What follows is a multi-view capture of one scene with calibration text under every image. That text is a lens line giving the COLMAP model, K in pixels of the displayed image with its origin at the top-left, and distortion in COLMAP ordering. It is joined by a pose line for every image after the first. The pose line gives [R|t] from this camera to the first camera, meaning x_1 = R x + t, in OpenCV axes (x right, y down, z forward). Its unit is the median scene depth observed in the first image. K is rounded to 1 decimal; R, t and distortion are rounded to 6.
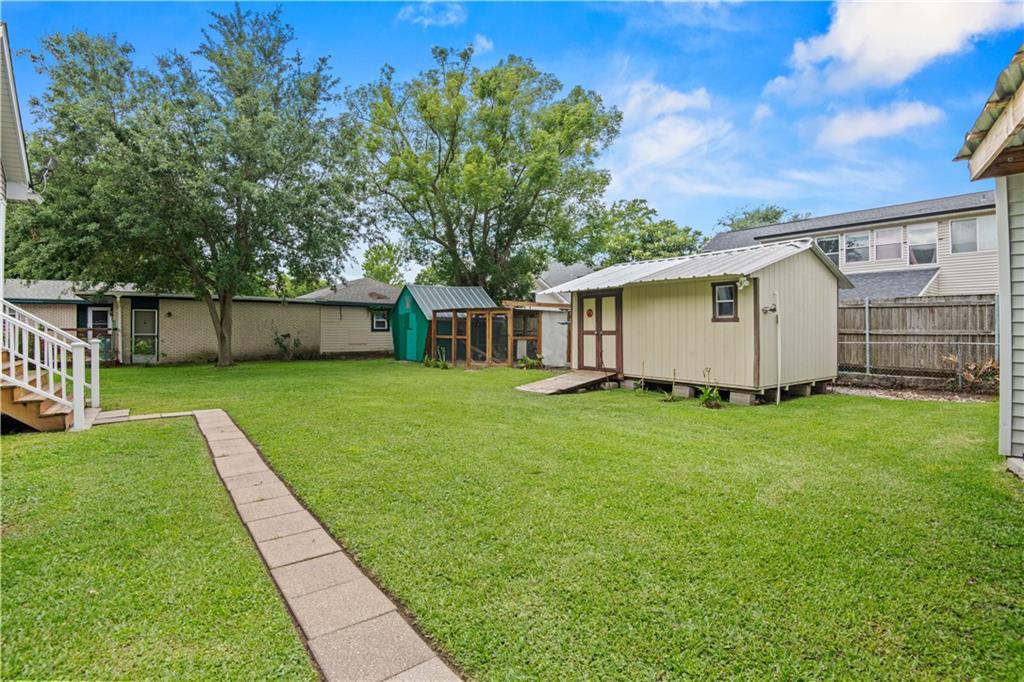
lens RADIAL K [[470.3, 0, 514.2], [0, 470.3, 333.3], [0, 0, 1]] dist [-0.000929, -0.004224]
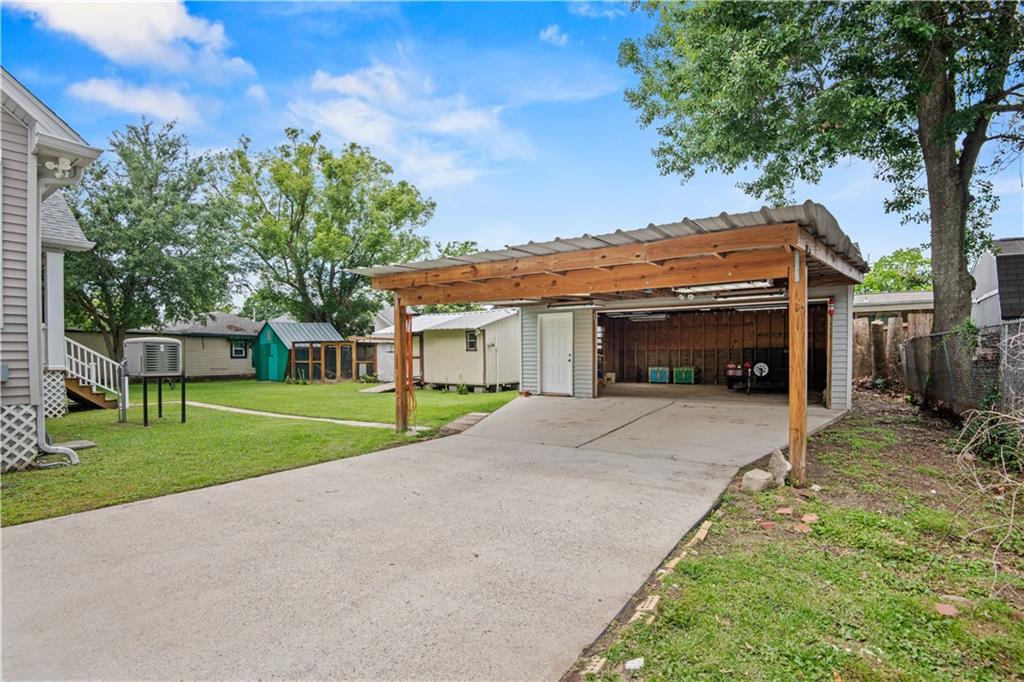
lens RADIAL K [[470.3, 0, 506.9], [0, 470.3, 363.2], [0, 0, 1]] dist [-0.000929, -0.004224]
pose [[0.952159, -0.009160, 0.305466, -0.002416], [0.007199, 0.999946, 0.007546, 0.005489], [-0.305519, -0.004986, 0.952173, -0.426026]]
